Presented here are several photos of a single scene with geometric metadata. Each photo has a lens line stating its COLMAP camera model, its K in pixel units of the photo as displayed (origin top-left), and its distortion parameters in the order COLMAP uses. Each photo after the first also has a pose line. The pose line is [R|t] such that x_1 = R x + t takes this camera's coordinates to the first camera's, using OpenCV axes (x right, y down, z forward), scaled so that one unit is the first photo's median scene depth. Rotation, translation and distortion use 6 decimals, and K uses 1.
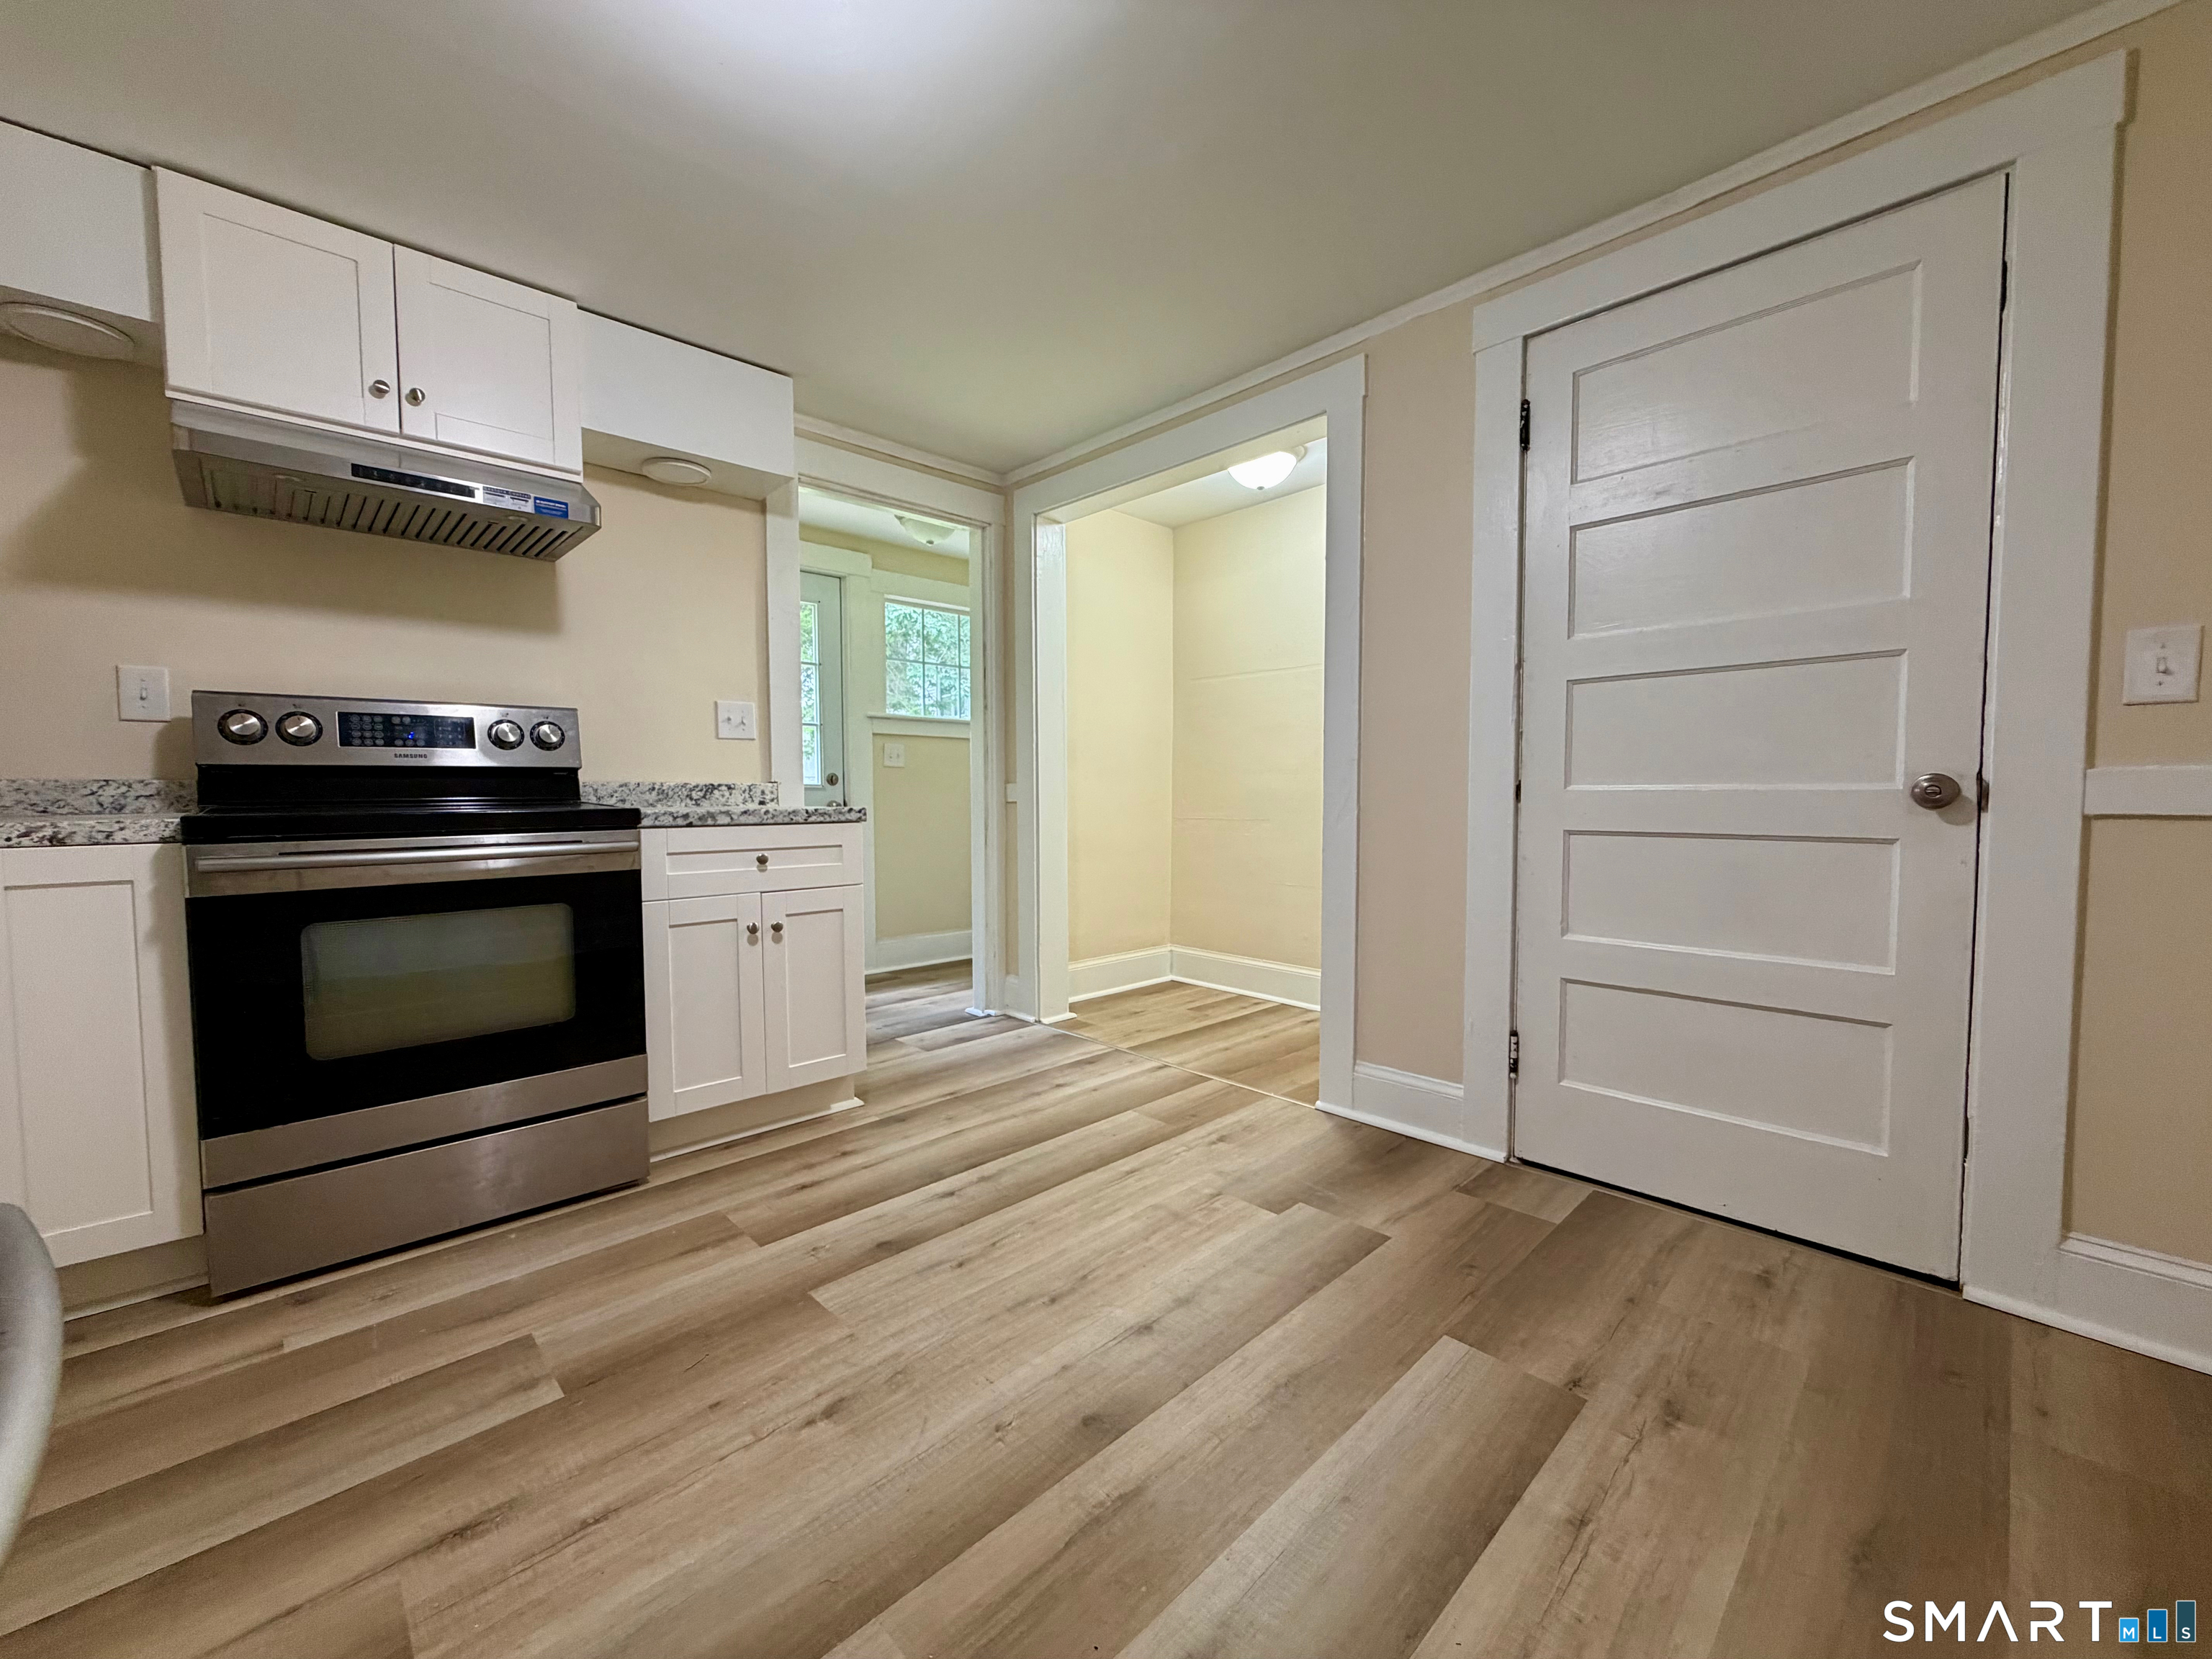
lens RADIAL K [[882.4, 0, 1098.6], [0, 882.4, 830.9], [0, 0, 1]] dist [-0.000255, 0.000064]
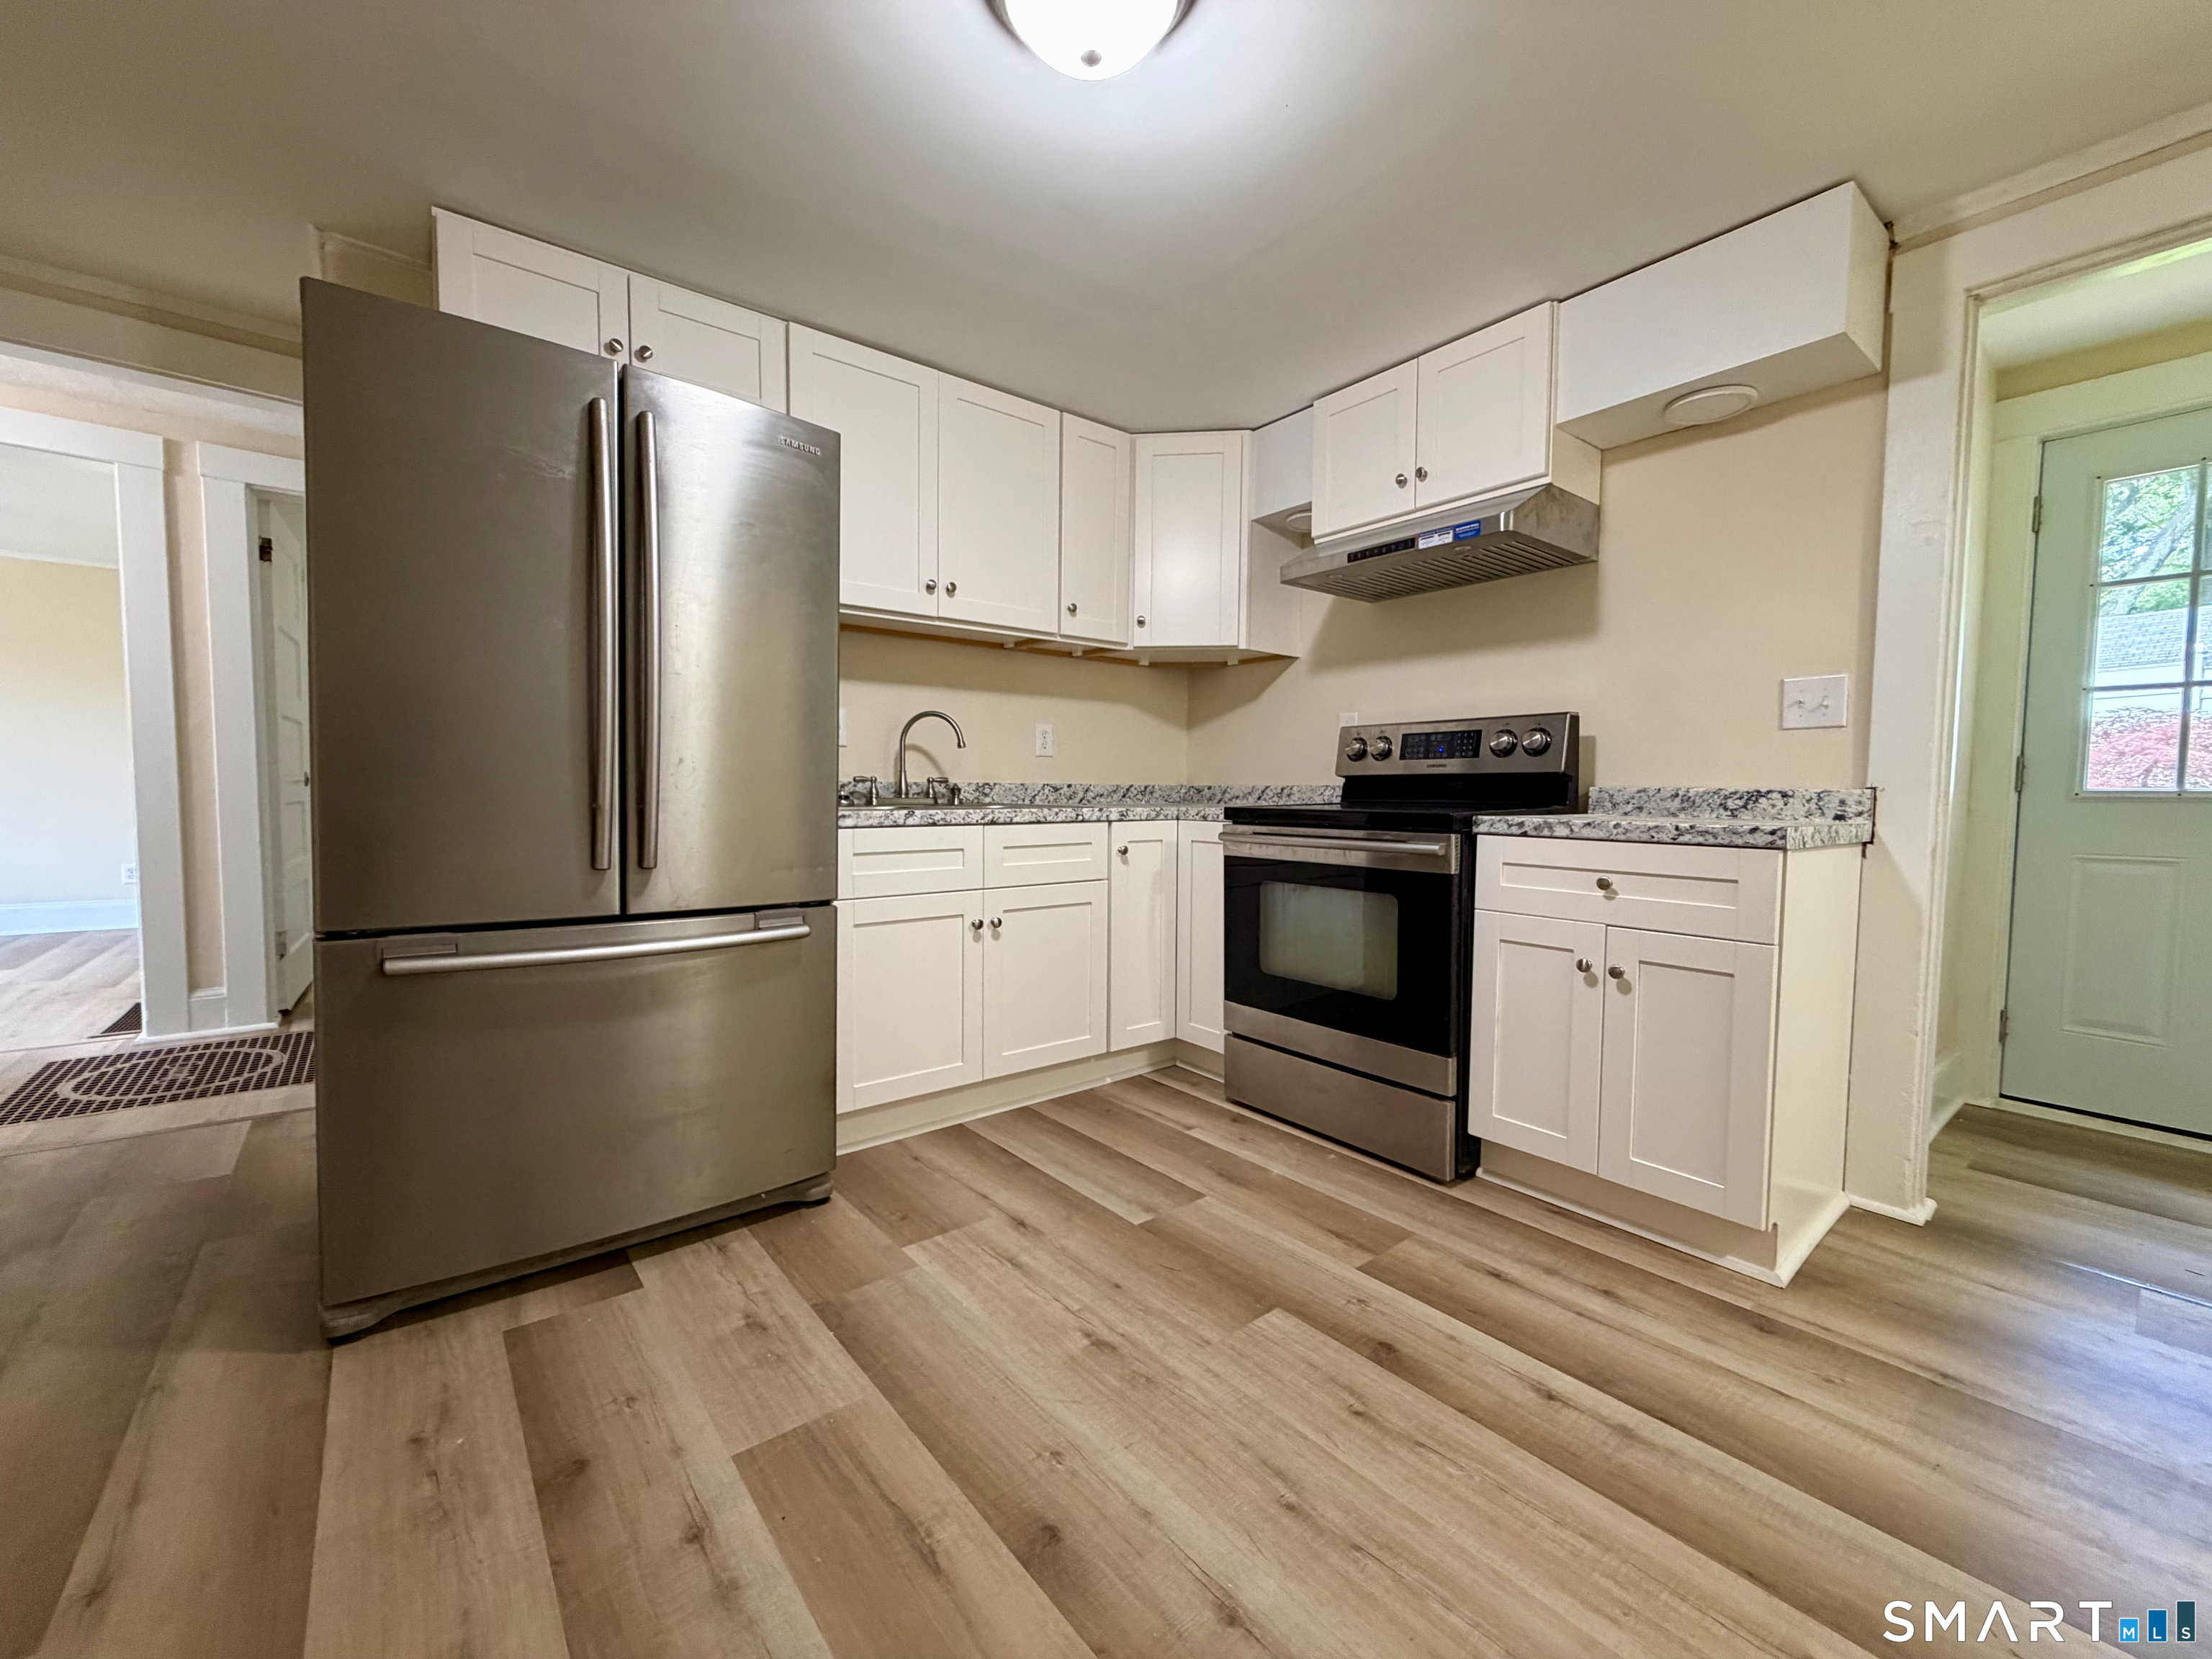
lens RADIAL K [[882.4, 0, 1104.5], [0, 882.4, 833.6], [0, 0, 1]] dist [-0.000255, 0.000064]
pose [[-0.085792, 0.052186, -0.994945, 0.526972], [-0.056308, 0.996777, 0.057138, -0.038845], [0.994721, 0.060925, -0.082577, 0.710820]]
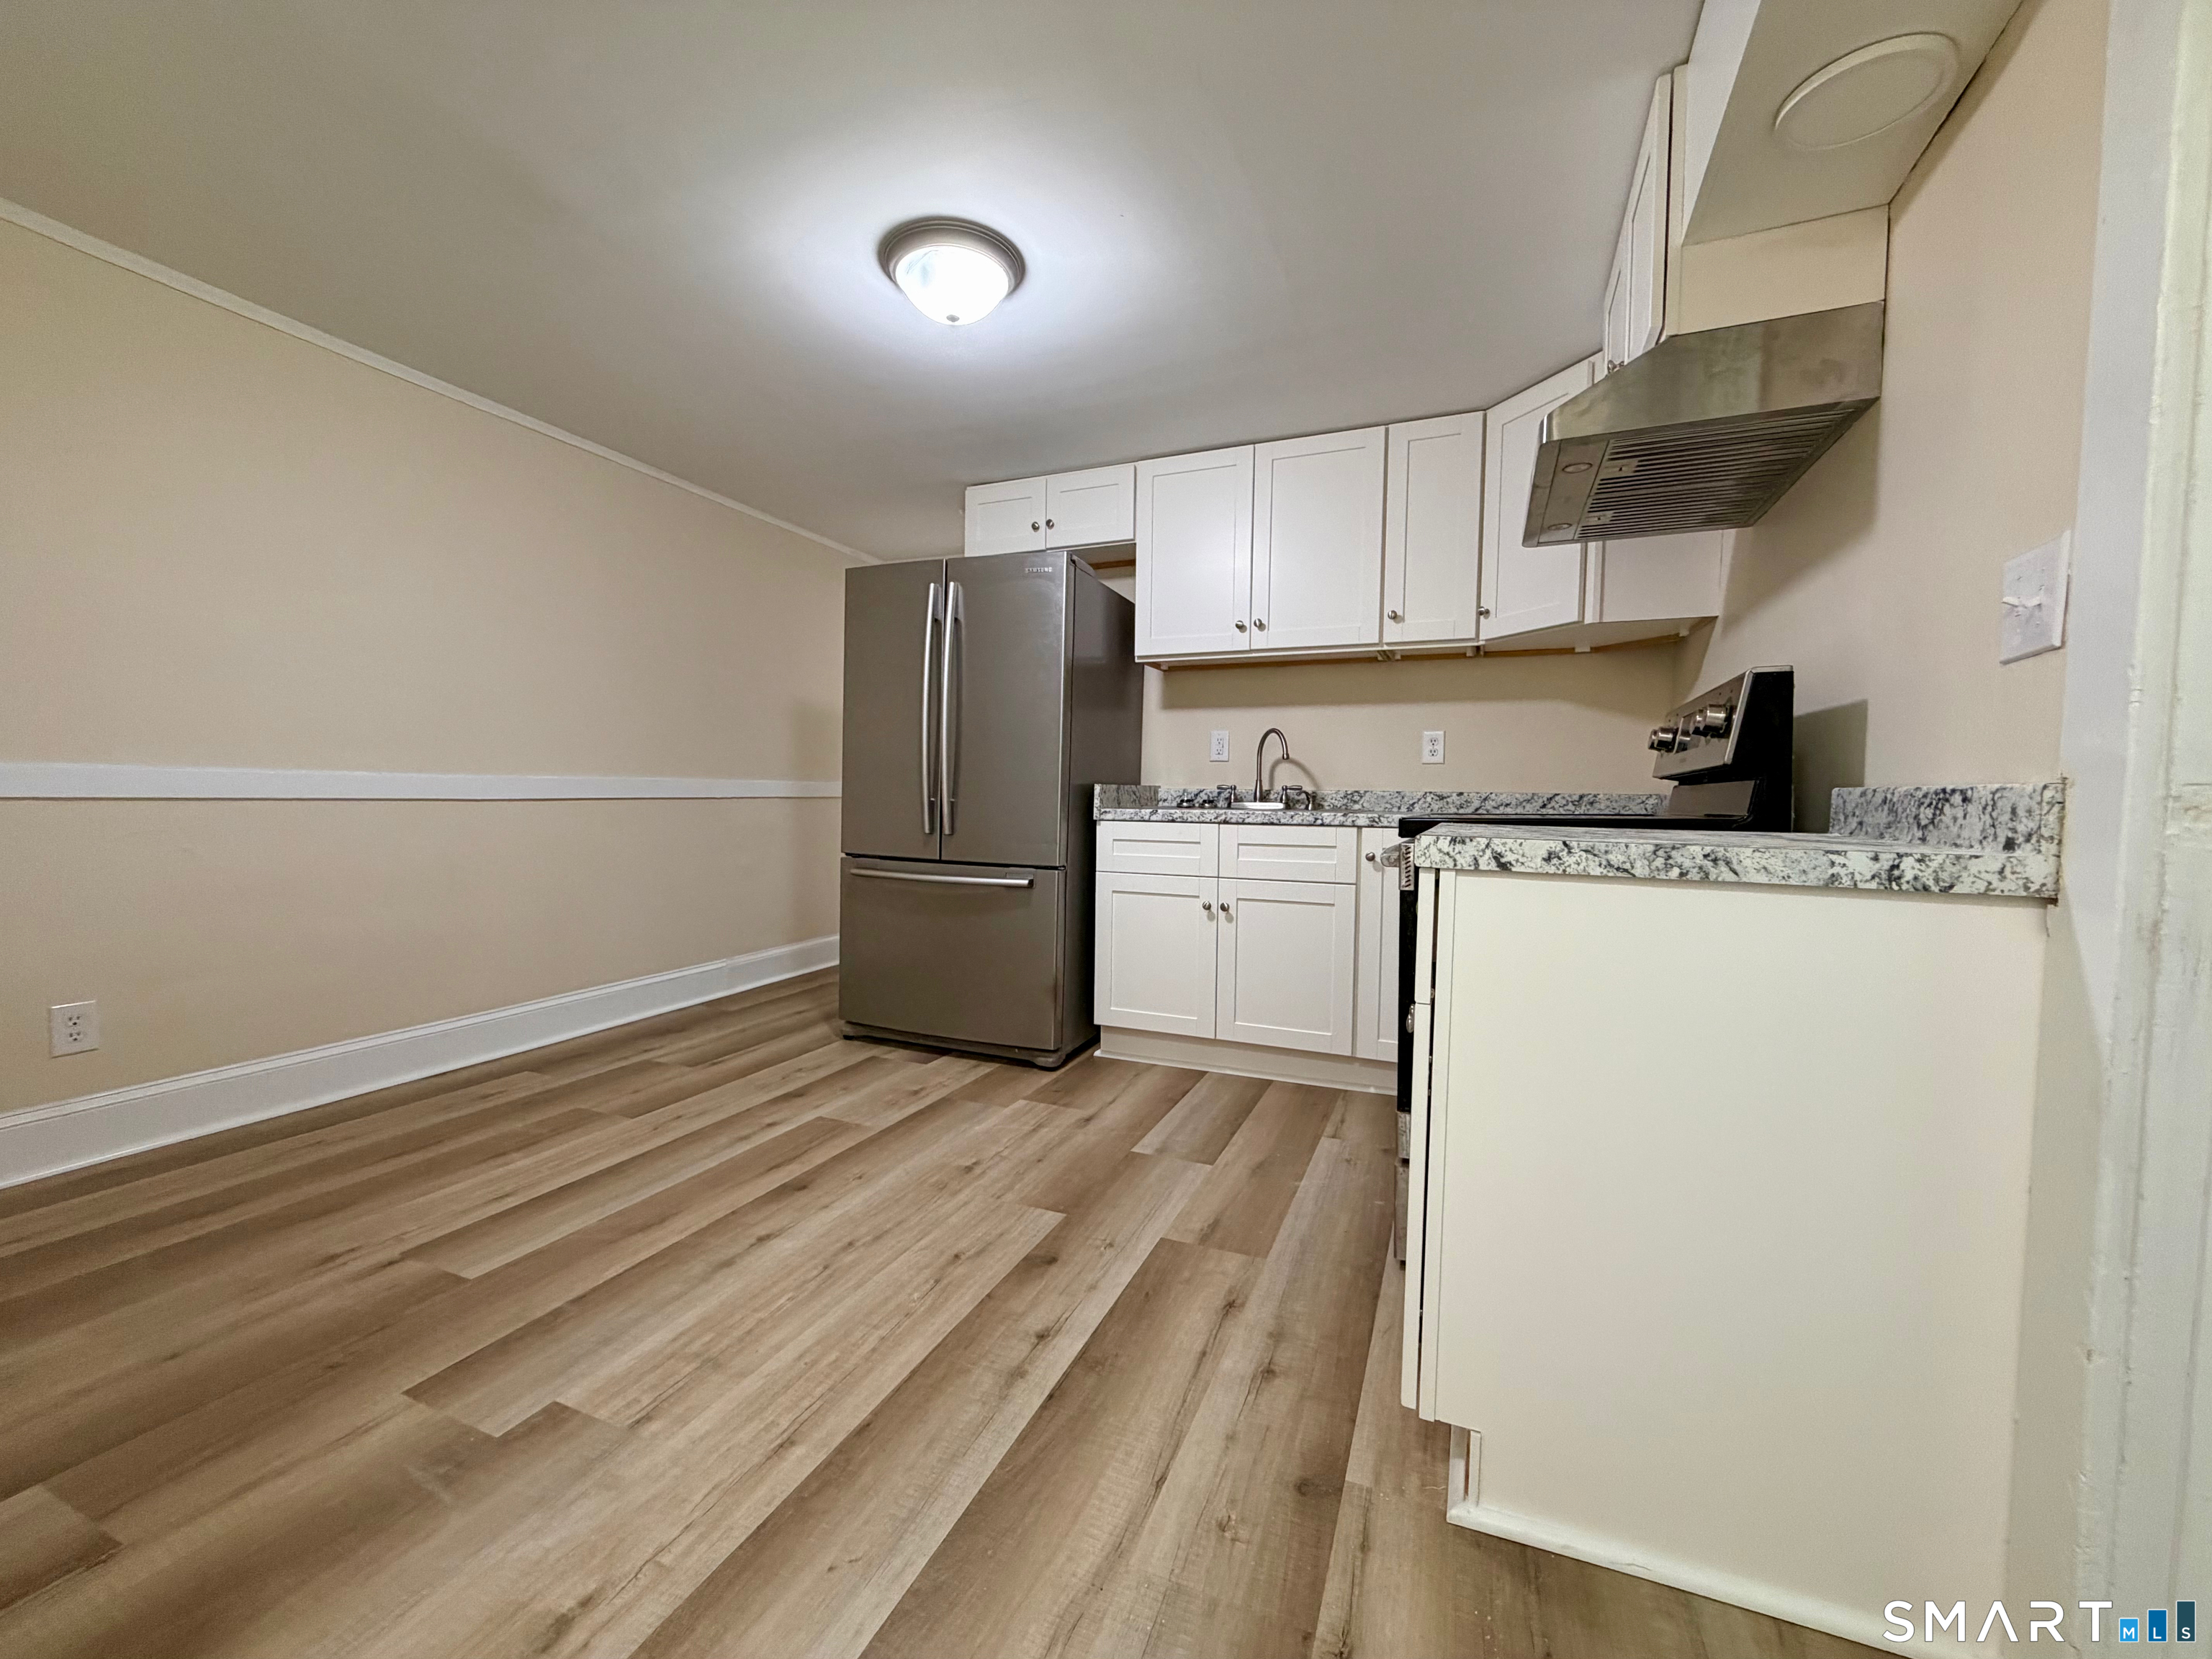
lens RADIAL K [[882.4, 0, 1101.9], [0, 882.4, 831.6], [0, 0, 1]] dist [-0.000255, 0.000064]
pose [[-0.916525, 0.003987, -0.399958, 0.082988], [-0.033335, 0.995710, 0.086314, -0.078332], [0.398587, 0.092441, -0.912460, 1.705863]]
